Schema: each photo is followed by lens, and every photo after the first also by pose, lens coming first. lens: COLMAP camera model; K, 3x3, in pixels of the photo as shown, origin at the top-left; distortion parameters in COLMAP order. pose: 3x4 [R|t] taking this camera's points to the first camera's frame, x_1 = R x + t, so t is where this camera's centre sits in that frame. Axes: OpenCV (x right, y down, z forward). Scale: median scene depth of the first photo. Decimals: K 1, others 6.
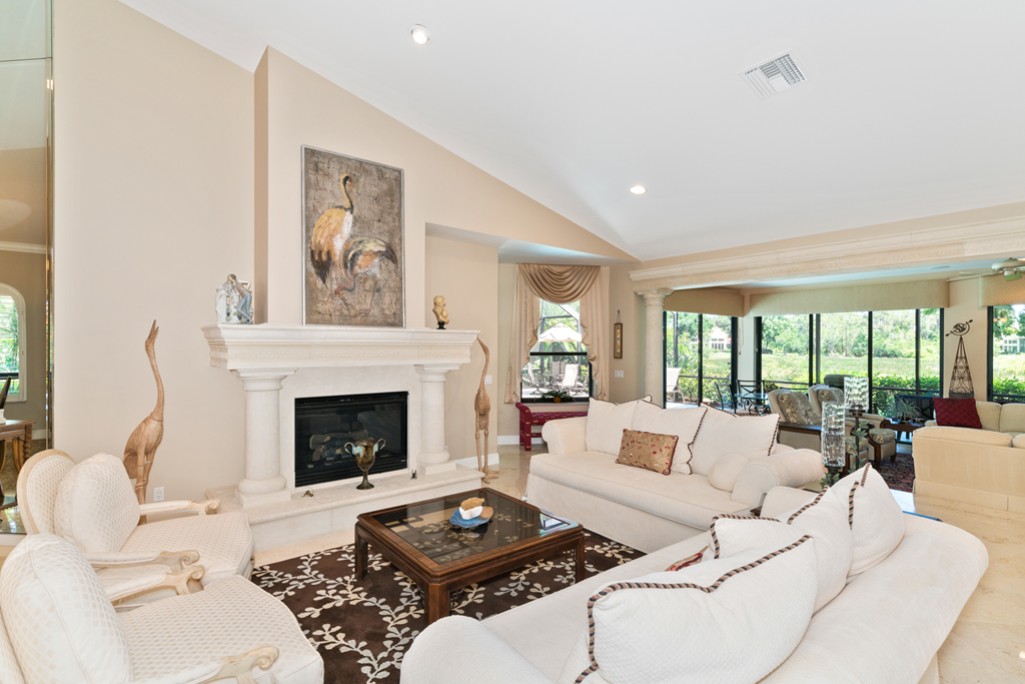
lens RADIAL K [[481.1, 0, 507.5], [0, 481.1, 345.3], [0, 0, 1]] dist [0.000845, 0.001376]
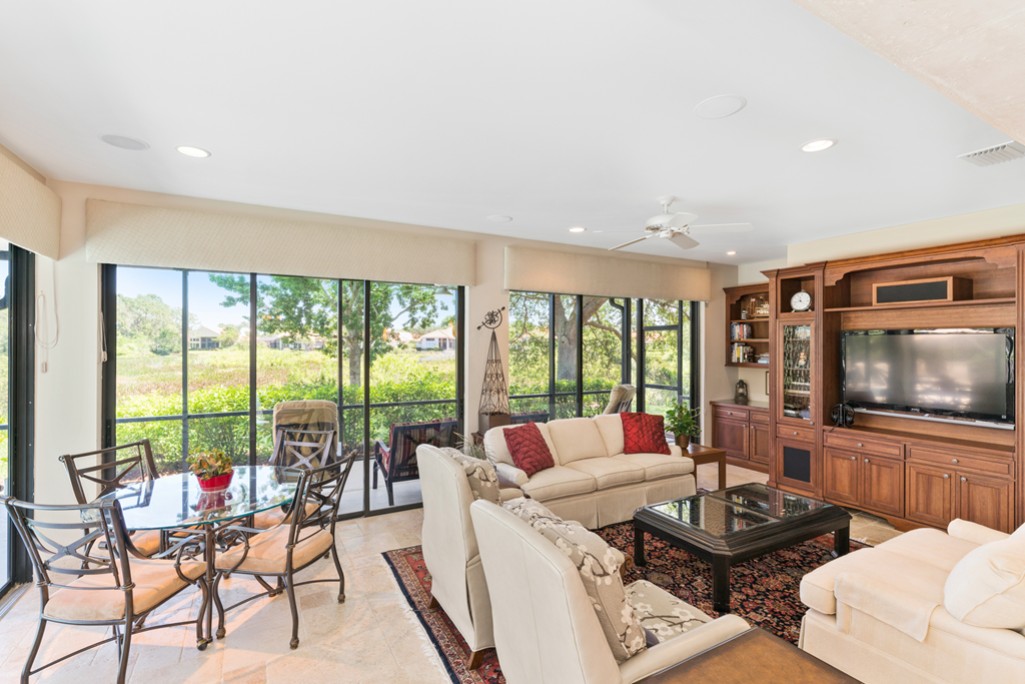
lens RADIAL K [[481.1, 0, 515.7], [0, 481.1, 342.3], [0, 0, 1]] dist [0.000845, 0.001376]
pose [[0.149700, -0.001877, 0.988730, 0.217989], [0.002632, 0.999995, 0.001500, -0.002166], [-0.988728, 0.002378, 0.149704, 0.653757]]
